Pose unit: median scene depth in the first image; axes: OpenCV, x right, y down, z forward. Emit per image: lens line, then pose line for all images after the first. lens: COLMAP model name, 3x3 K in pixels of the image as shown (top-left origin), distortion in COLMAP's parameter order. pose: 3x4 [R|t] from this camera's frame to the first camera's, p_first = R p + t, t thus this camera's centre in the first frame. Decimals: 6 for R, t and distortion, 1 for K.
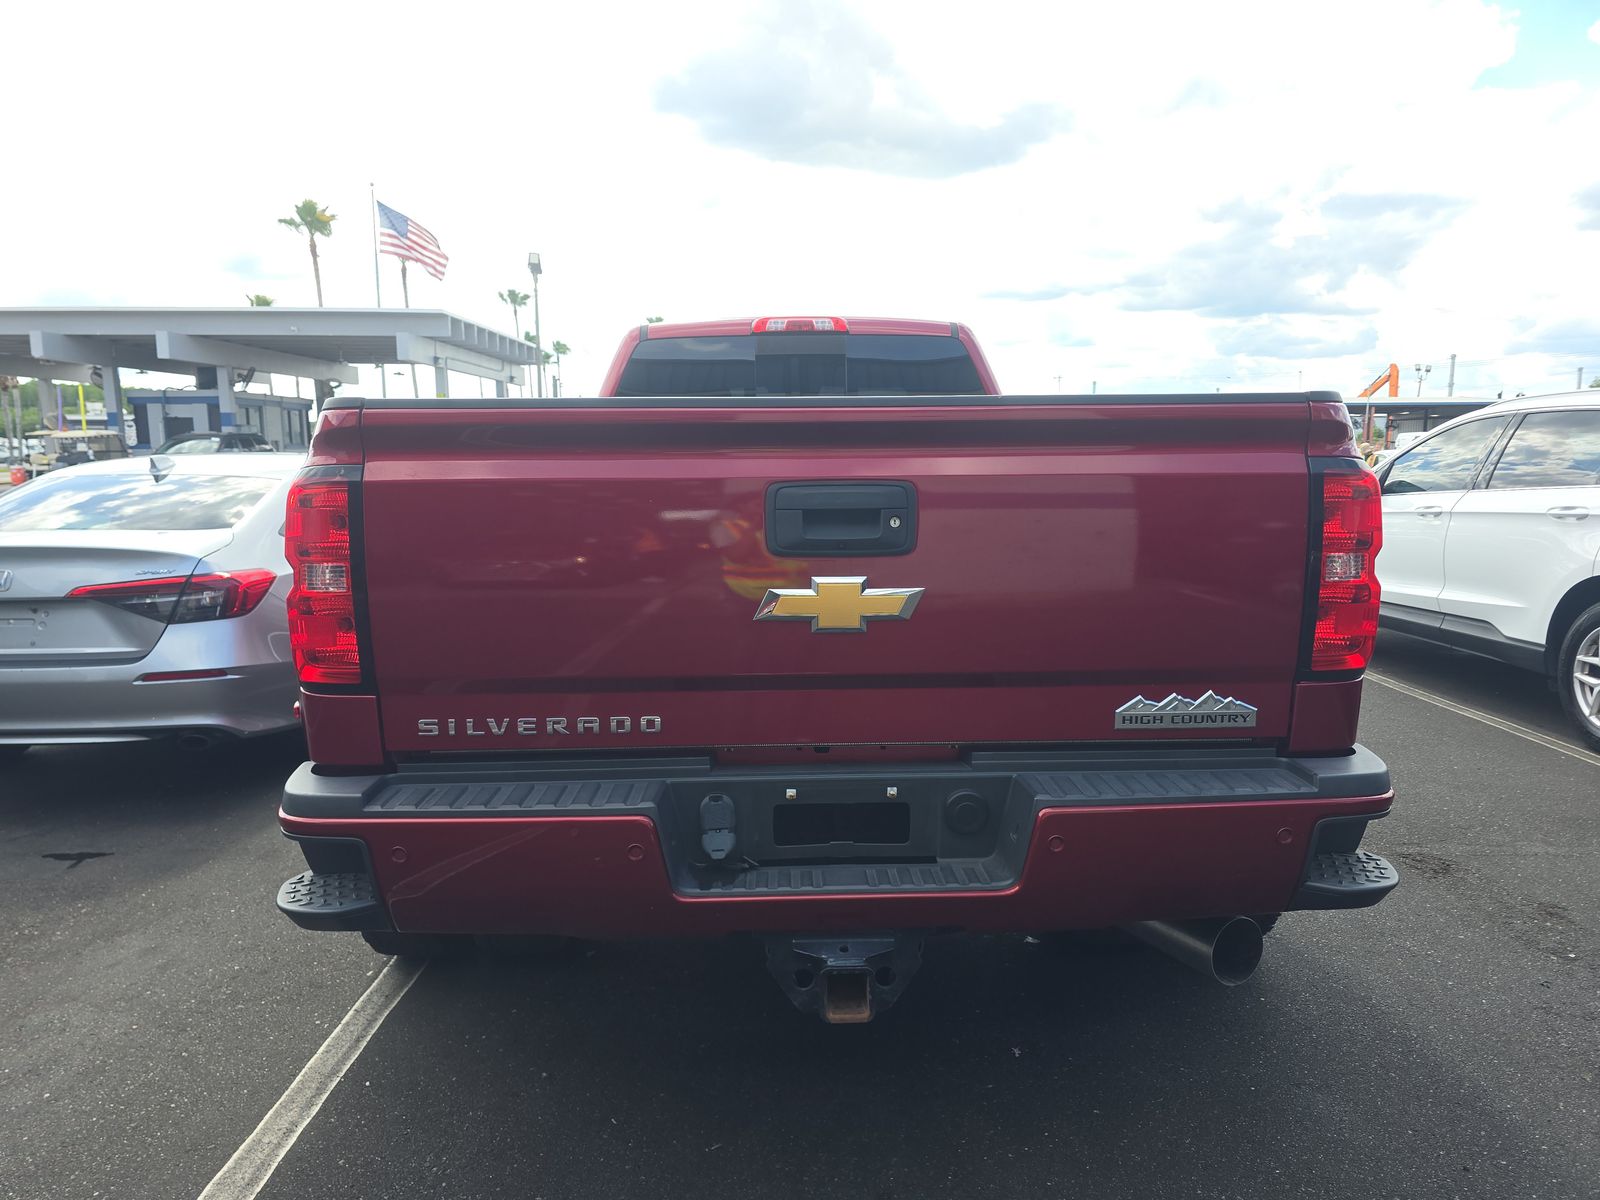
lens RADIAL K [[1062.9, 0, 799.6], [0, 1062.9, 593.6], [0, 0, 1]] dist [0.056440, -0.056288]
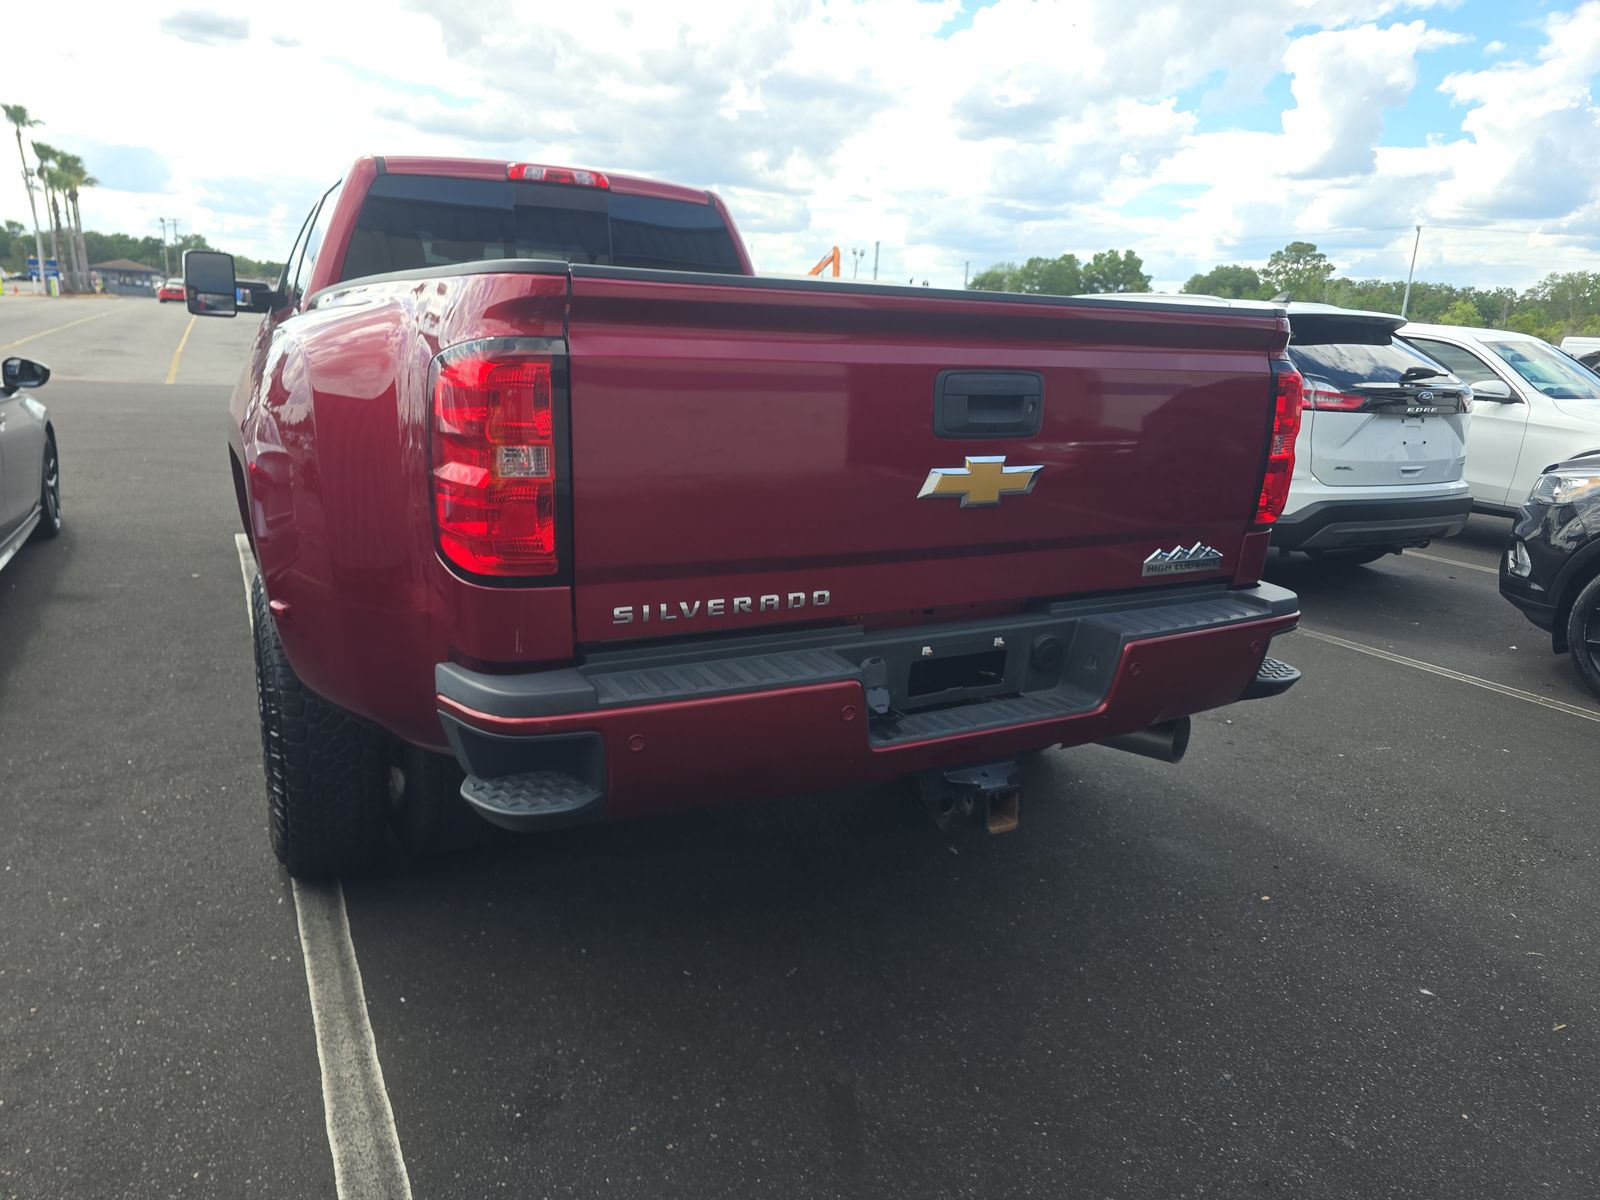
lens RADIAL K [[1062.9, 0, 799.6], [0, 1062.9, 593.6], [0, 0, 1]] dist [0.056440, -0.056288]
pose [[0.894685, -0.065037, 0.441938, -0.628593], [0.008356, 0.991608, 0.129012, -0.018663], [-0.446619, -0.111732, 0.887720, 0.067154]]
